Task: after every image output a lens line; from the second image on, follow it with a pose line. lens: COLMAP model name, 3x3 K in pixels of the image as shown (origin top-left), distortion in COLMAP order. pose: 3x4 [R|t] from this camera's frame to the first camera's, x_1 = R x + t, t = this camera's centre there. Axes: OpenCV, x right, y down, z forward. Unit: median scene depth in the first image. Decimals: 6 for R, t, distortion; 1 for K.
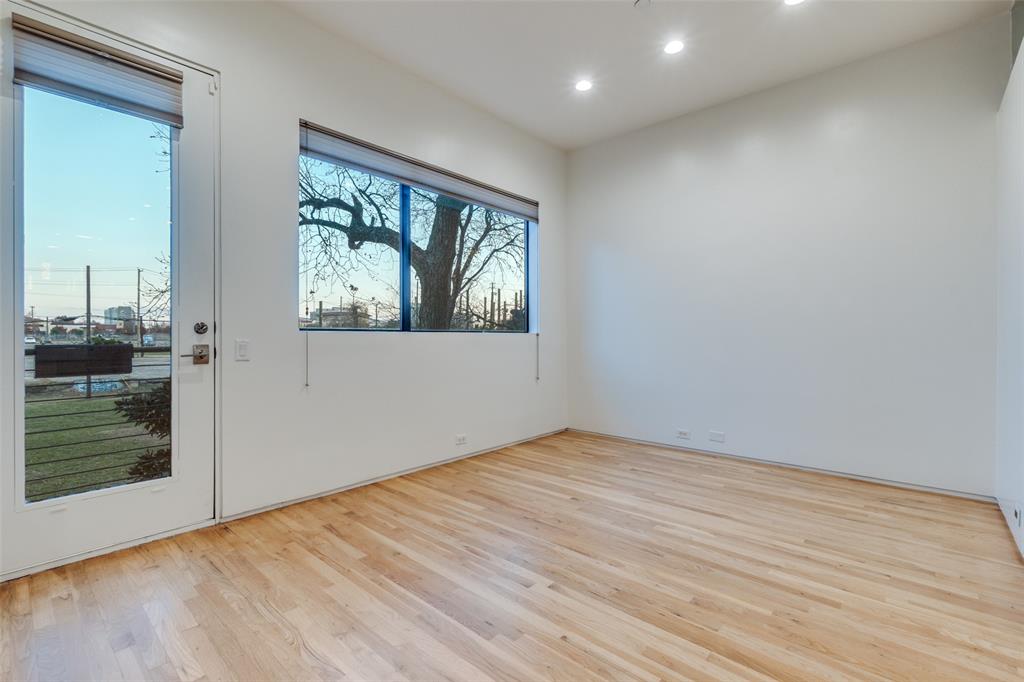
lens RADIAL K [[445.5, 0, 498.2], [0, 445.5, 332.5], [0, 0, 1]] dist [-0.004782, 0.000709]
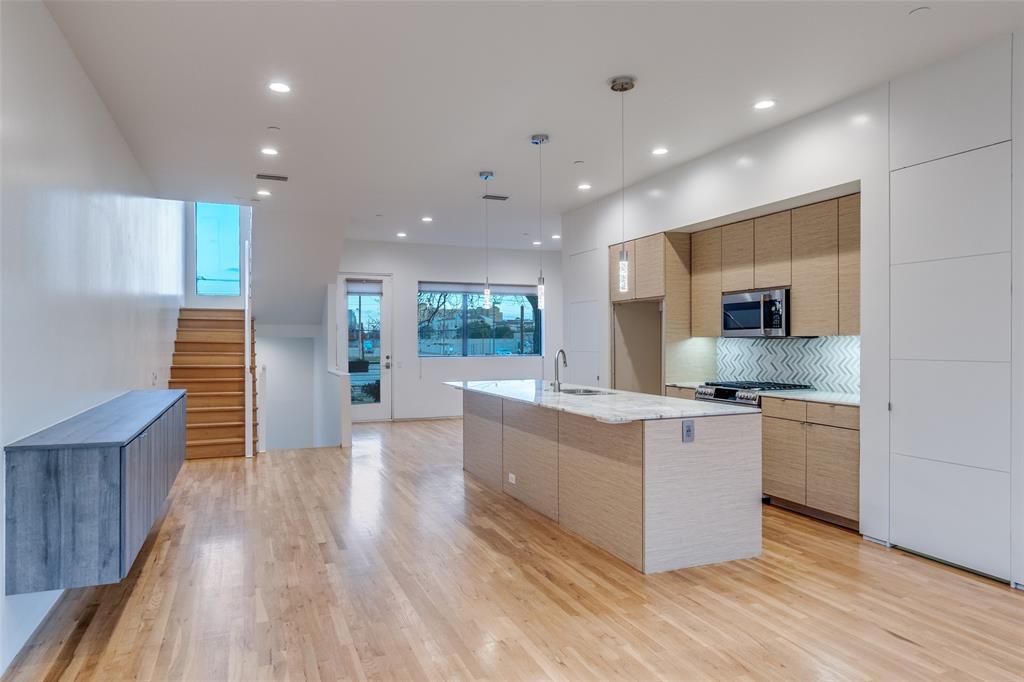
lens RADIAL K [[642.6, 0, 503.6], [0, 642.6, 343.8], [0, 0, 1]] dist [0.006139, -0.001055]
pose [[0.897355, 0.004216, -0.441289, 1.785306], [0.002097, 0.999902, 0.013816, -0.142337], [0.441304, -0.013323, 0.897259, -2.343035]]
